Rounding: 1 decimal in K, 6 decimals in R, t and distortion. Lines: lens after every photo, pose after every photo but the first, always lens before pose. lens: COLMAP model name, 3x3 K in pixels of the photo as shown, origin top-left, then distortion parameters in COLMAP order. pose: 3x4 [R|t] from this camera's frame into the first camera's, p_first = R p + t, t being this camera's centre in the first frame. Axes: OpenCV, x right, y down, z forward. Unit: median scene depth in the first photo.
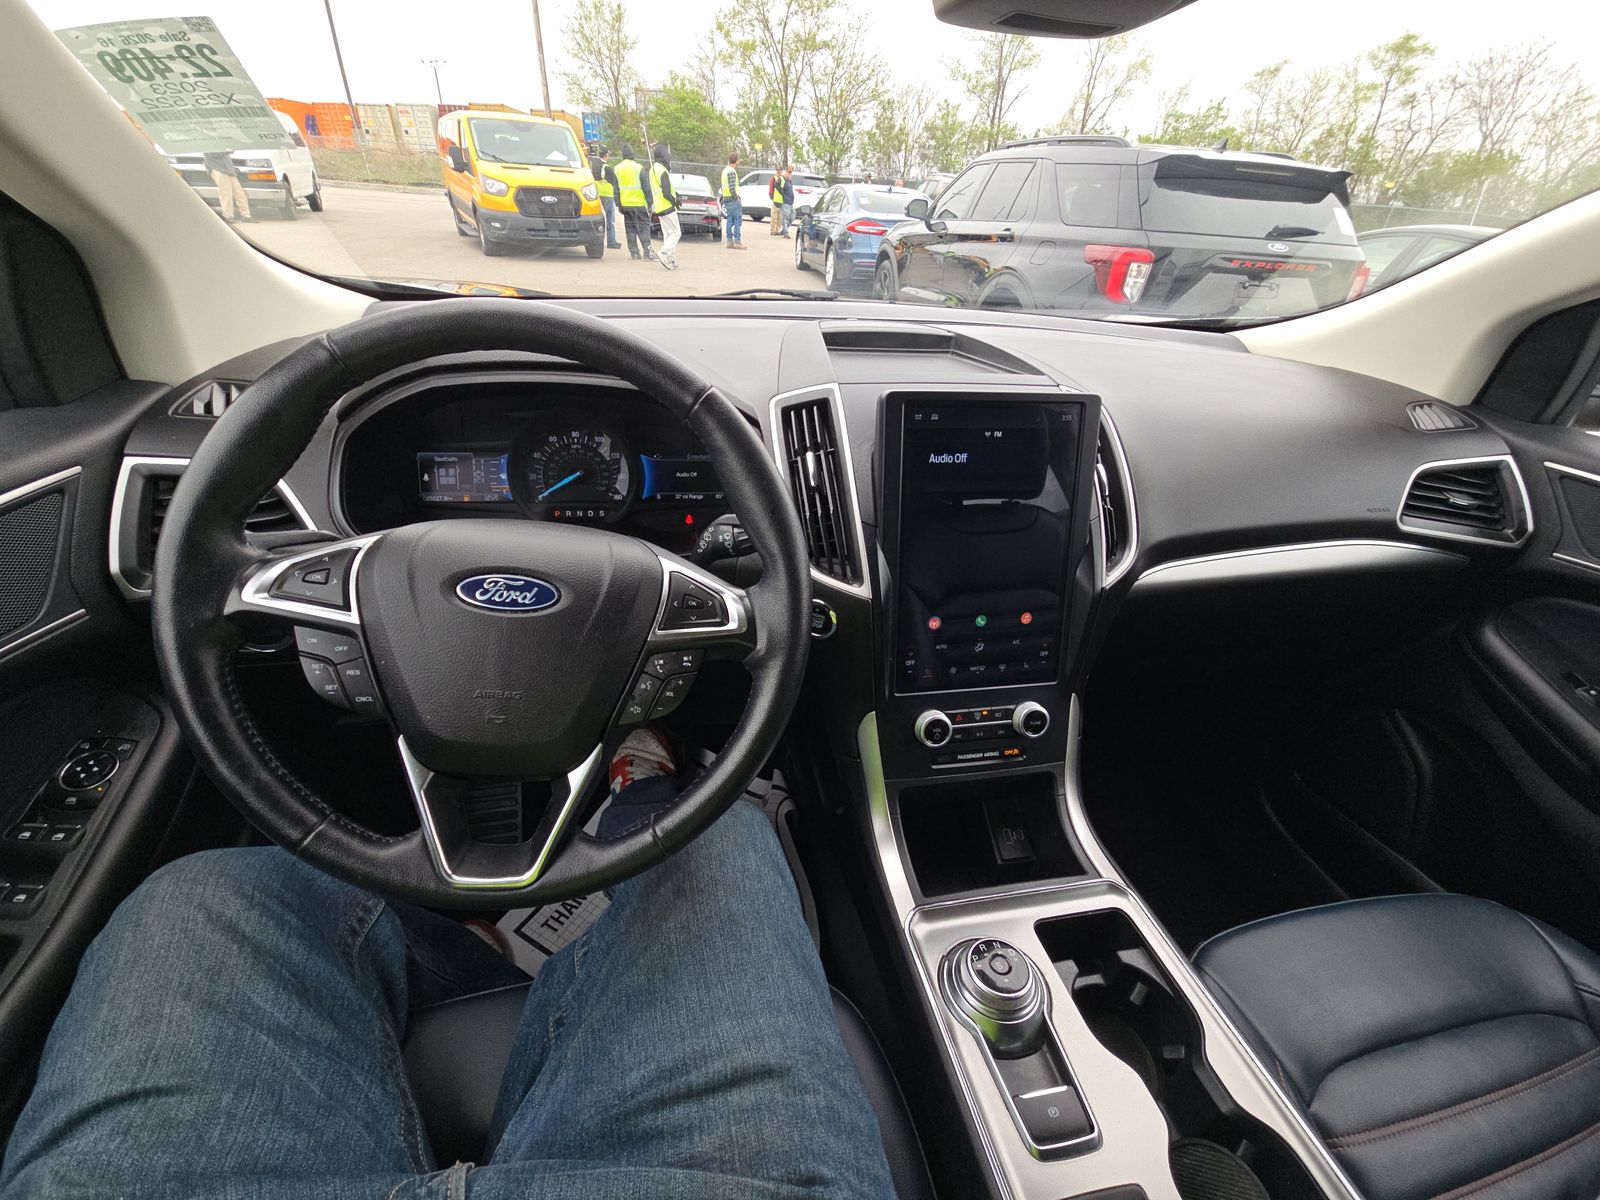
lens RADIAL K [[649.7, 0, 795.4], [0, 649.7, 600.8], [0, 0, 1]] dist [-0.000719, -0.000349]
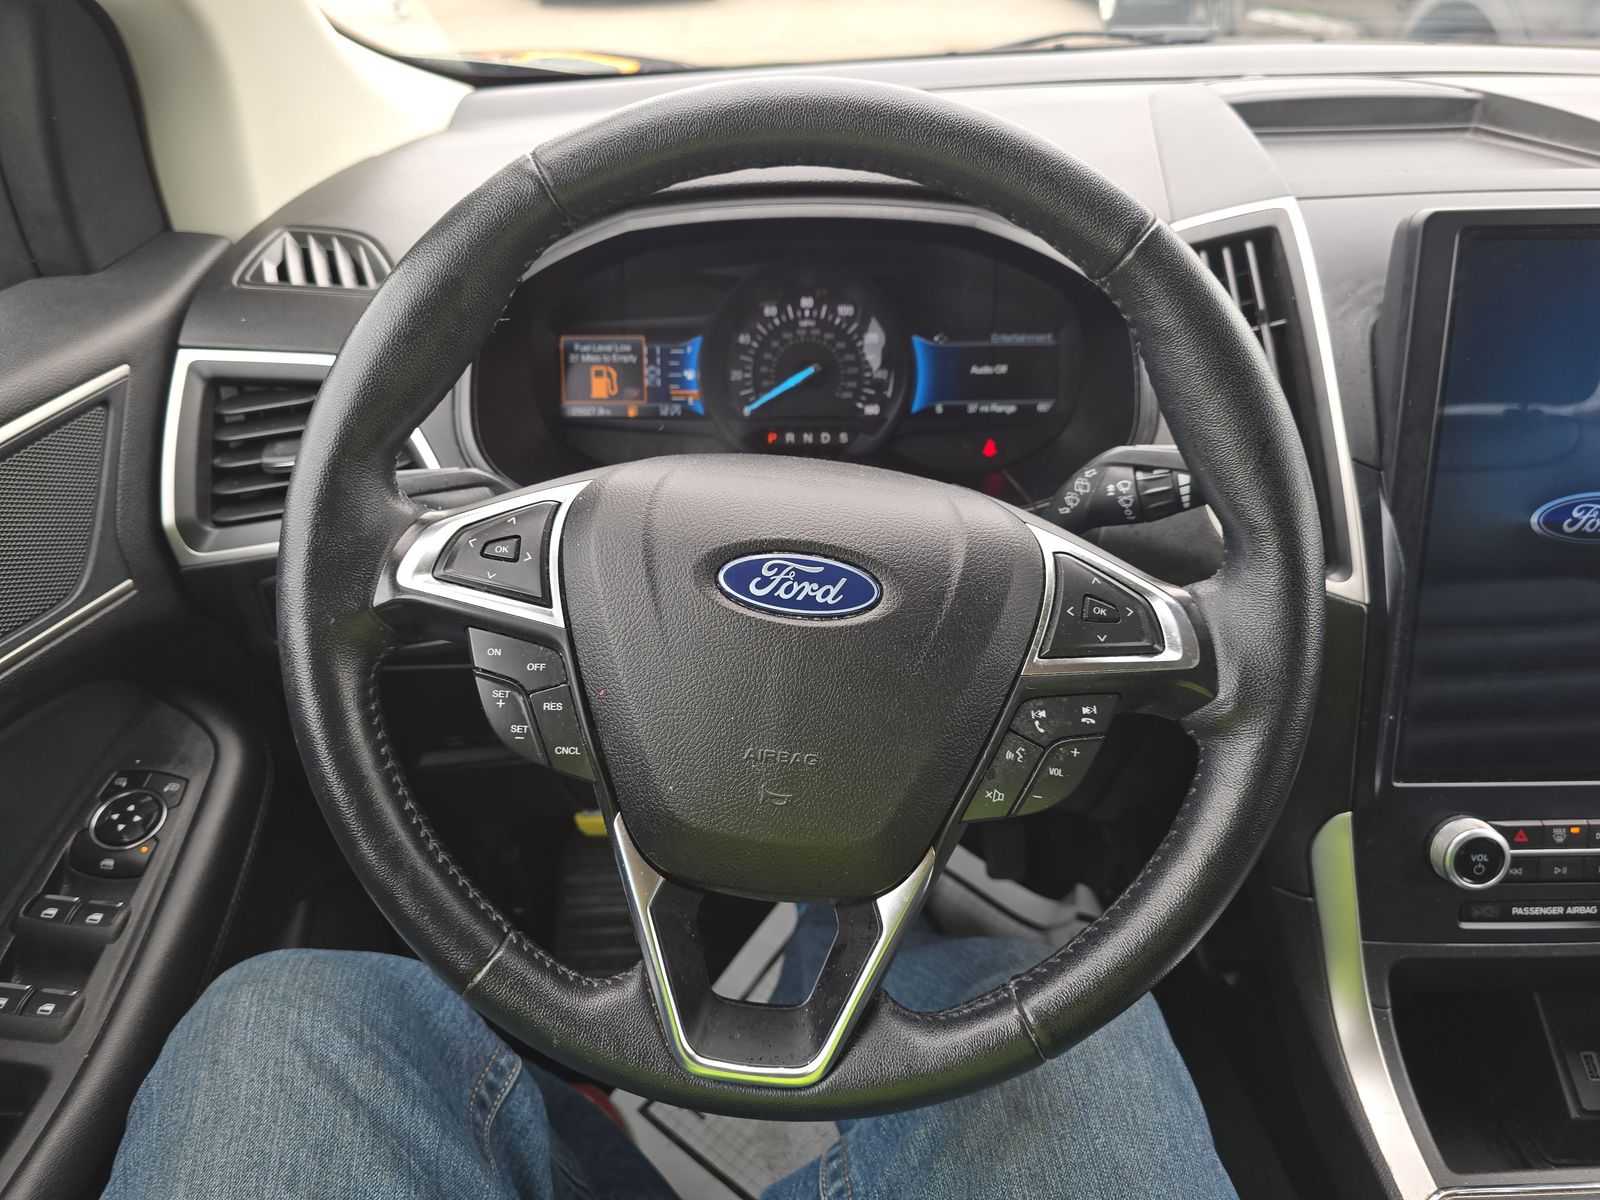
lens RADIAL K [[1103.9, 0, 830.5], [0, 1103.9, 596.2], [0, 0, 1]] dist [0.044309, -0.043435]
pose [[0.978462, 0.035614, -0.203332, -0.176249], [-0.031920, 0.999261, 0.021417, -0.020360], [0.203944, -0.014465, 0.978876, 0.025043]]
